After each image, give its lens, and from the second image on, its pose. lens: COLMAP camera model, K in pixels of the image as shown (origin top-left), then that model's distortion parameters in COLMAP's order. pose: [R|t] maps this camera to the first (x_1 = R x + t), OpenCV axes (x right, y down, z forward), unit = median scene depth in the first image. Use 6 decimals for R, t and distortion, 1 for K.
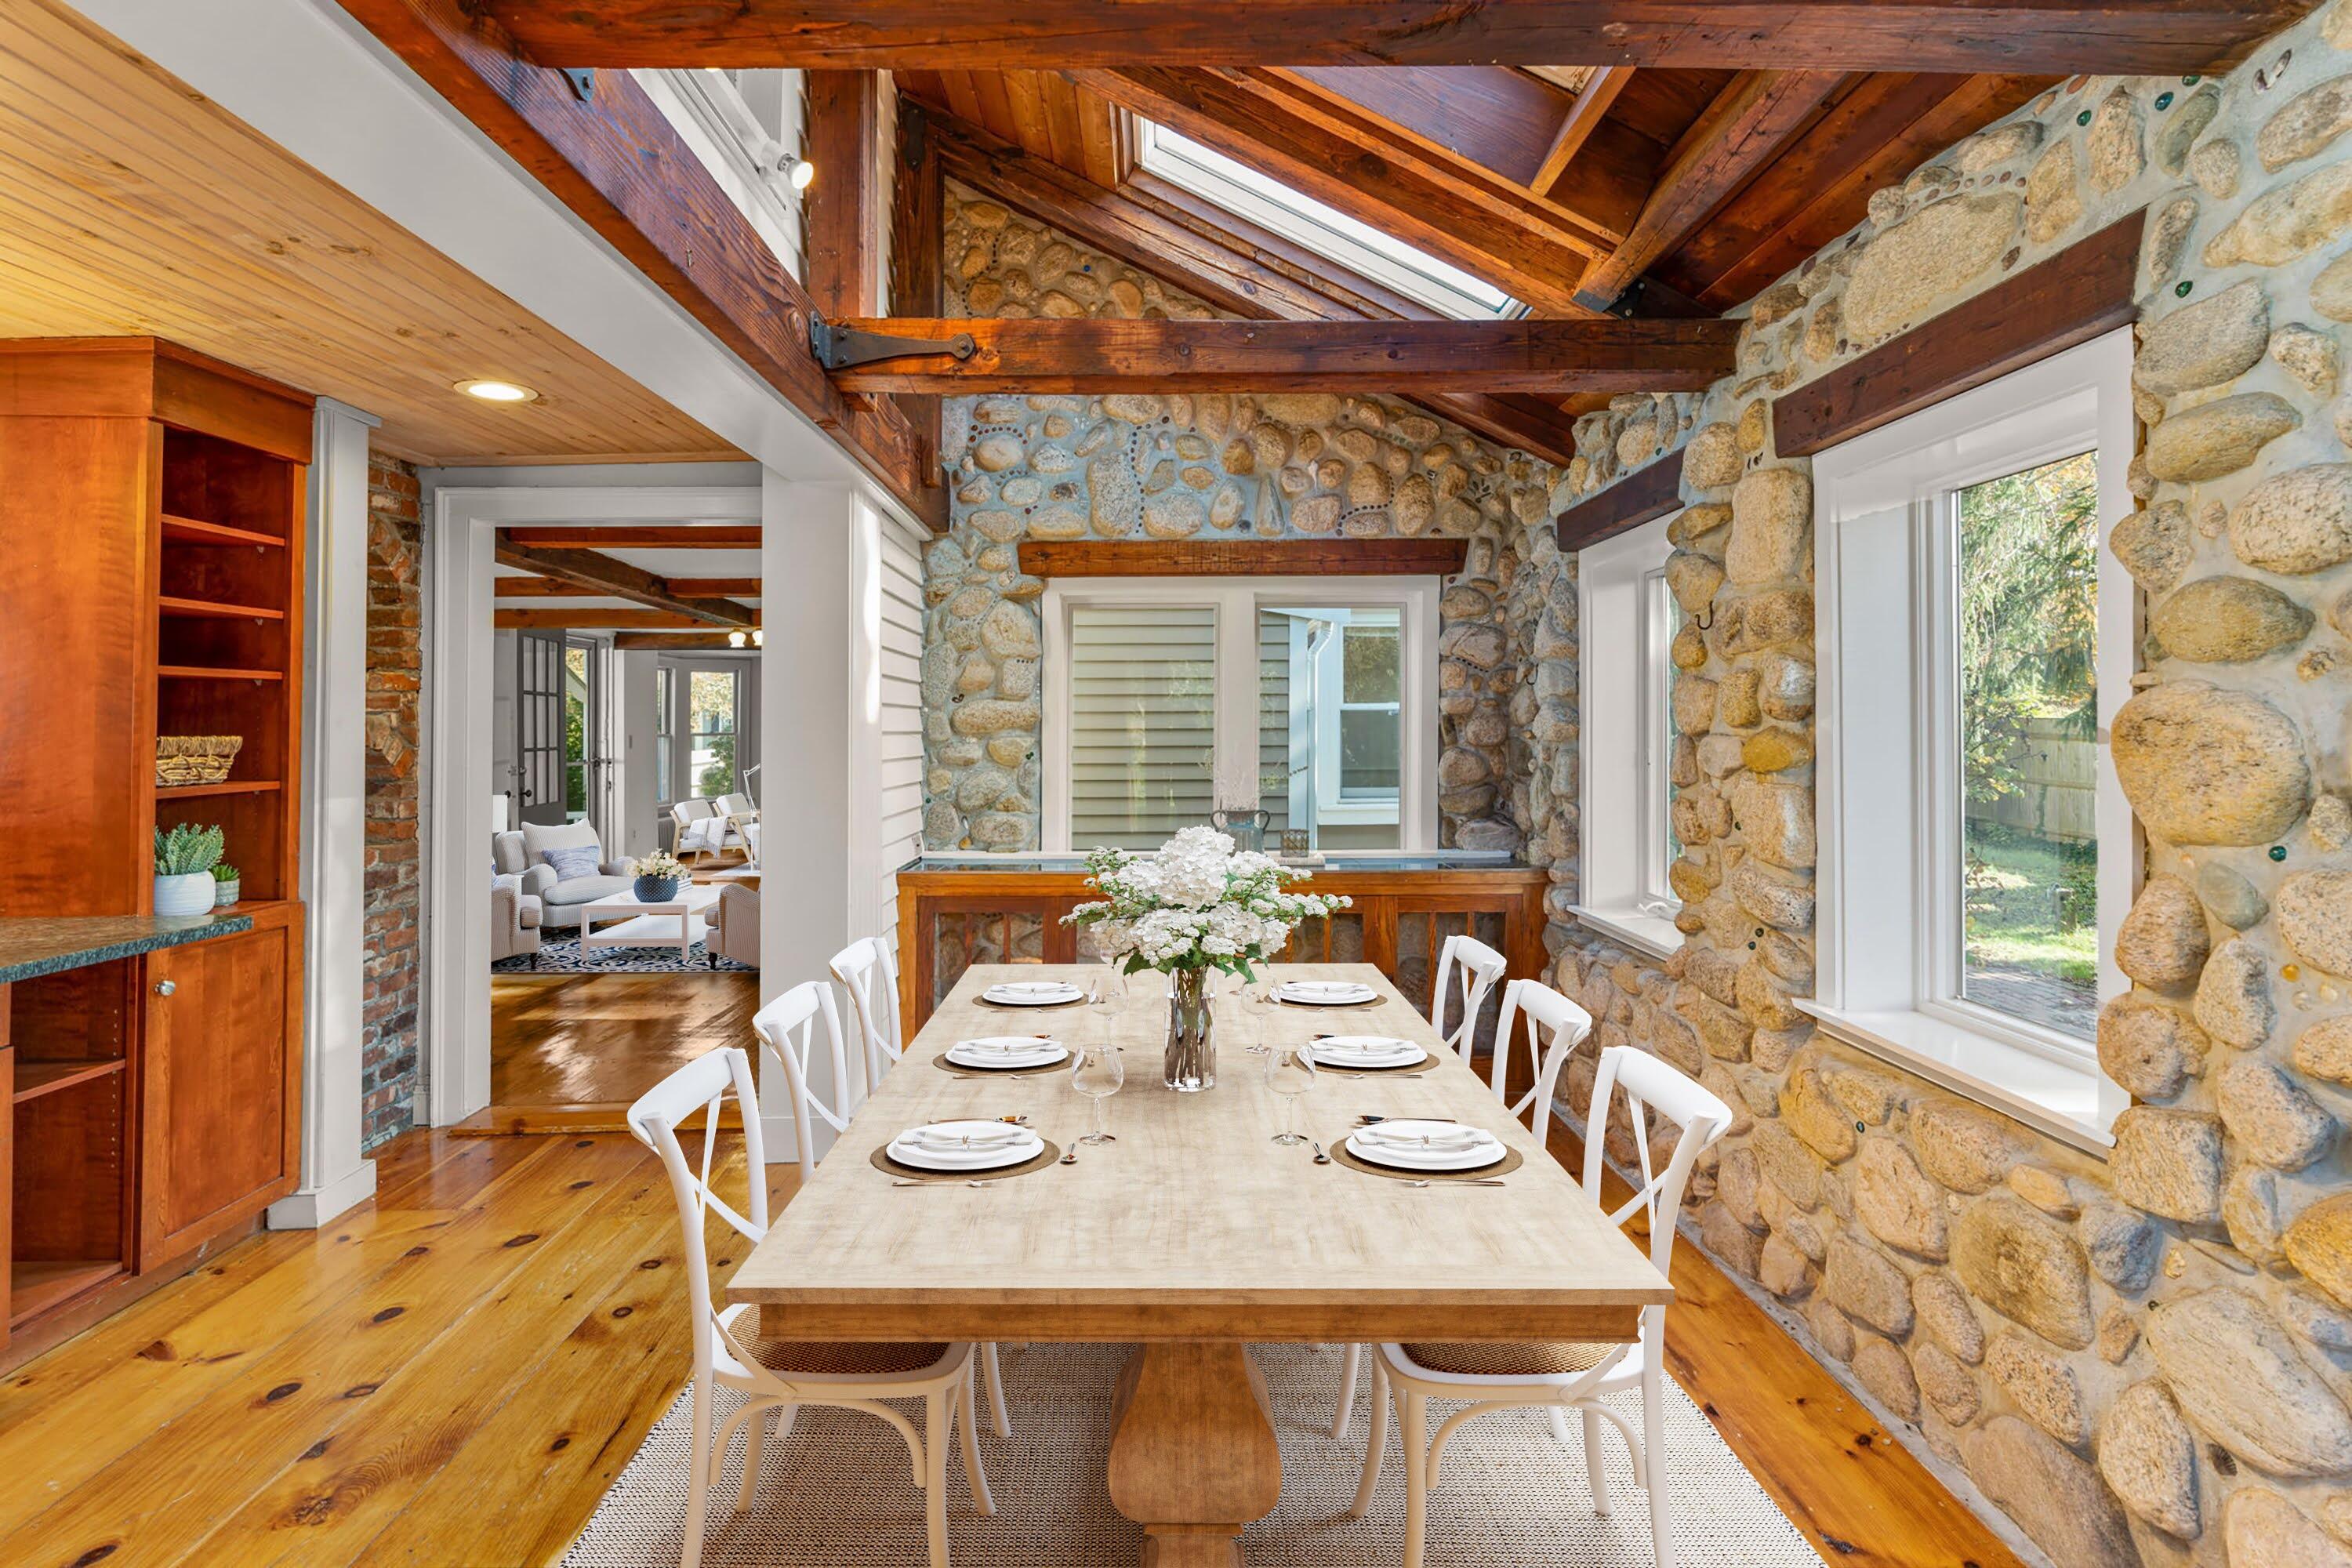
lens RADIAL K [[1083.4, 0, 1172.6], [0, 1083.4, 701.5], [0, 0, 1]] dist [-0.001732, -0.000129]
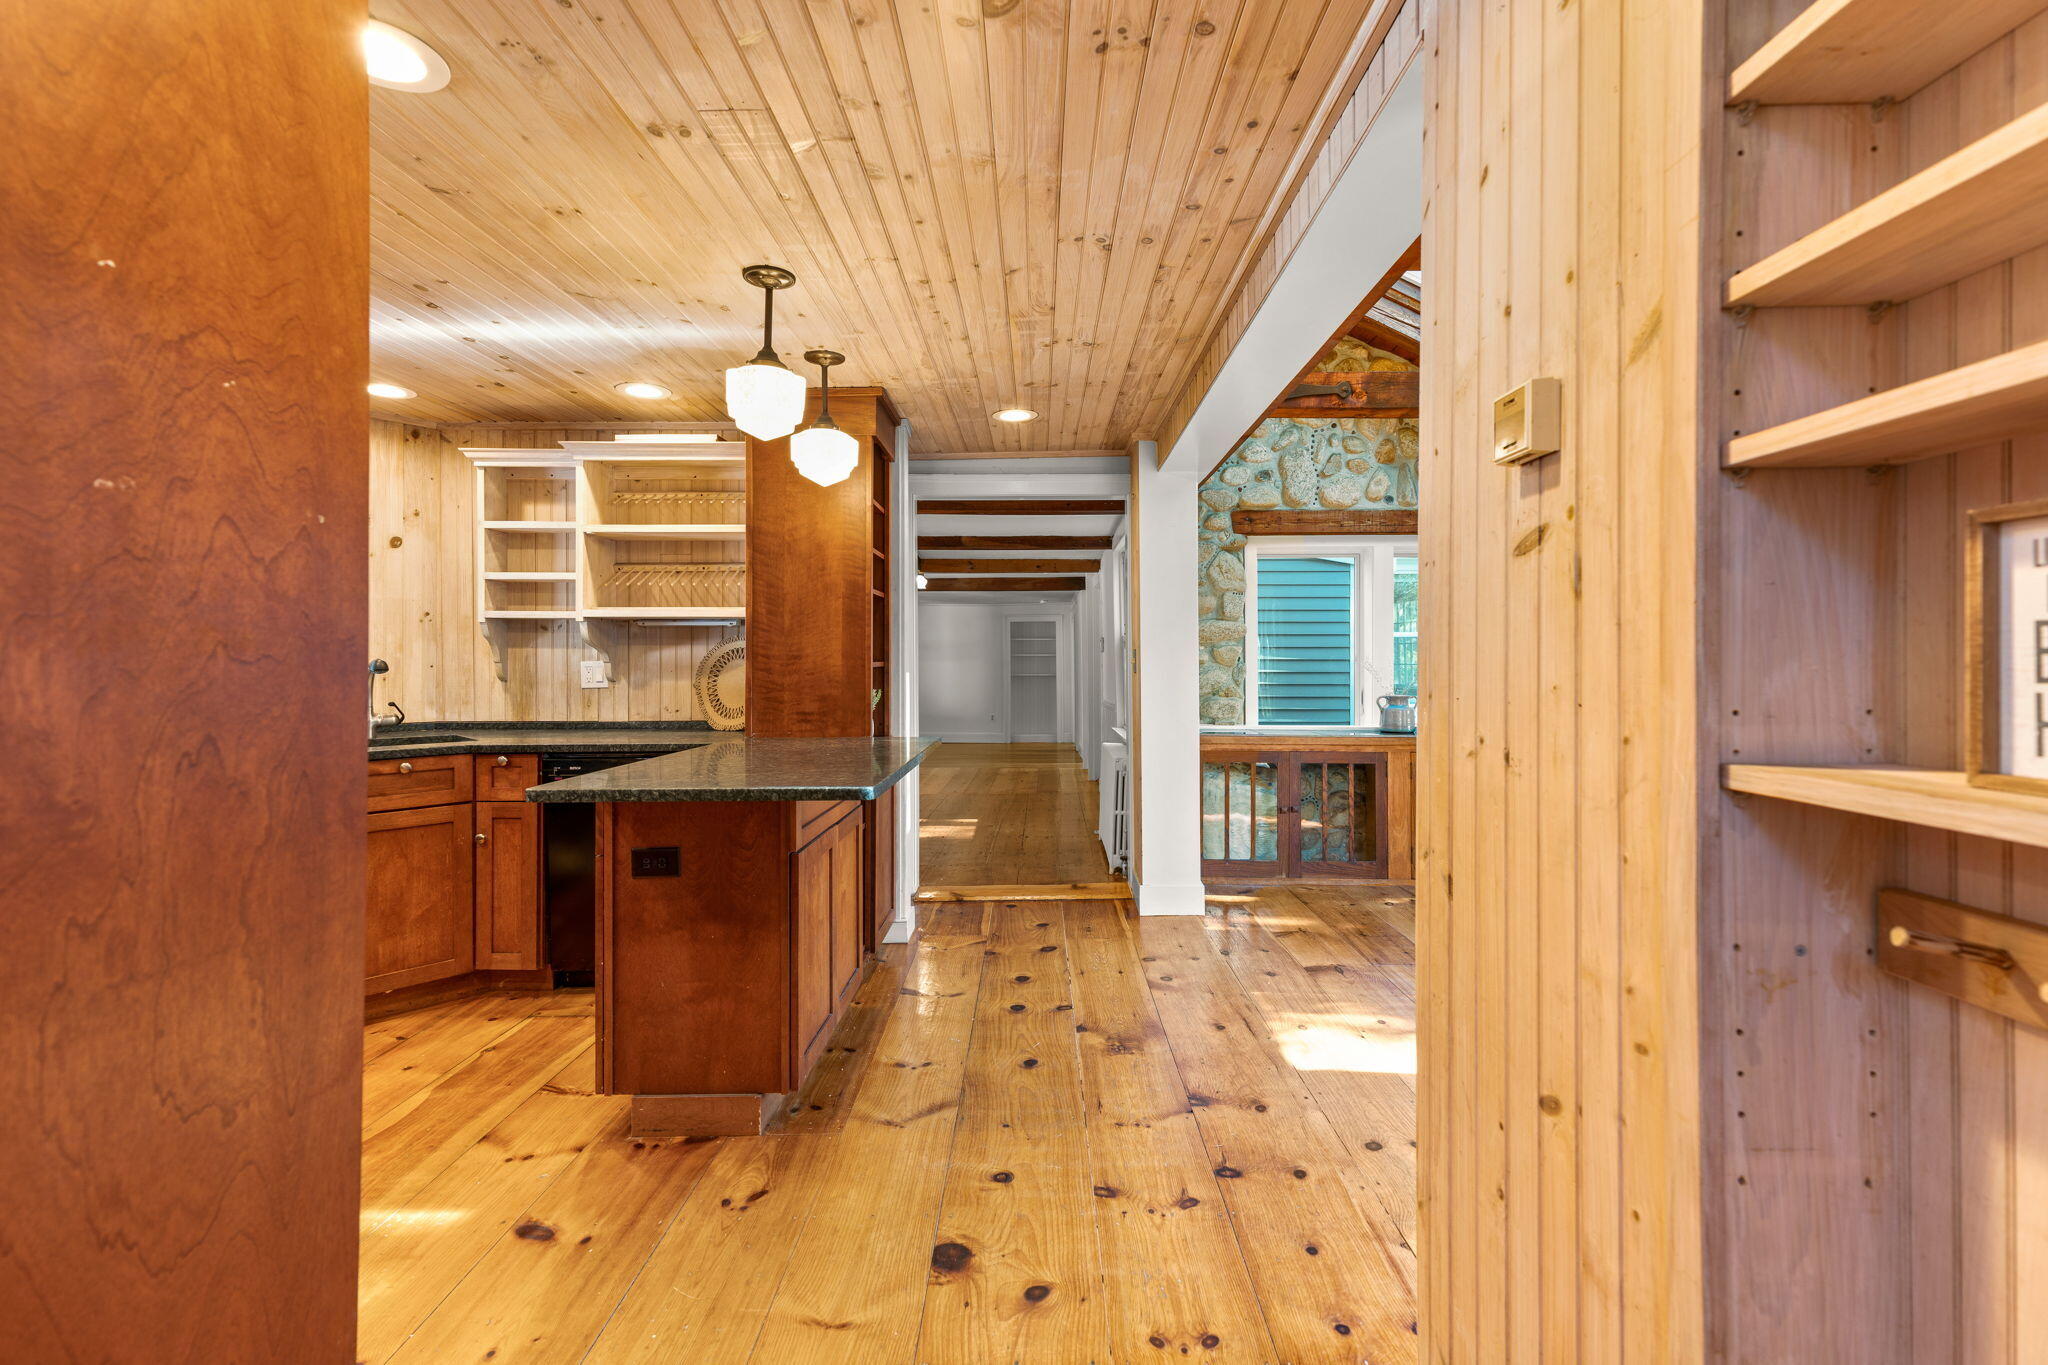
lens RADIAL K [[916.5, 0, 1028.0], [0, 916.5, 645.2], [0, 0, 1]] dist [0.022211, 0.000182]
pose [[0.999840, 0.004441, -0.017341, -0.479033], [-0.004406, 0.999988, 0.002073, 0.037094], [0.017350, -0.001996, 0.999847, -0.277776]]
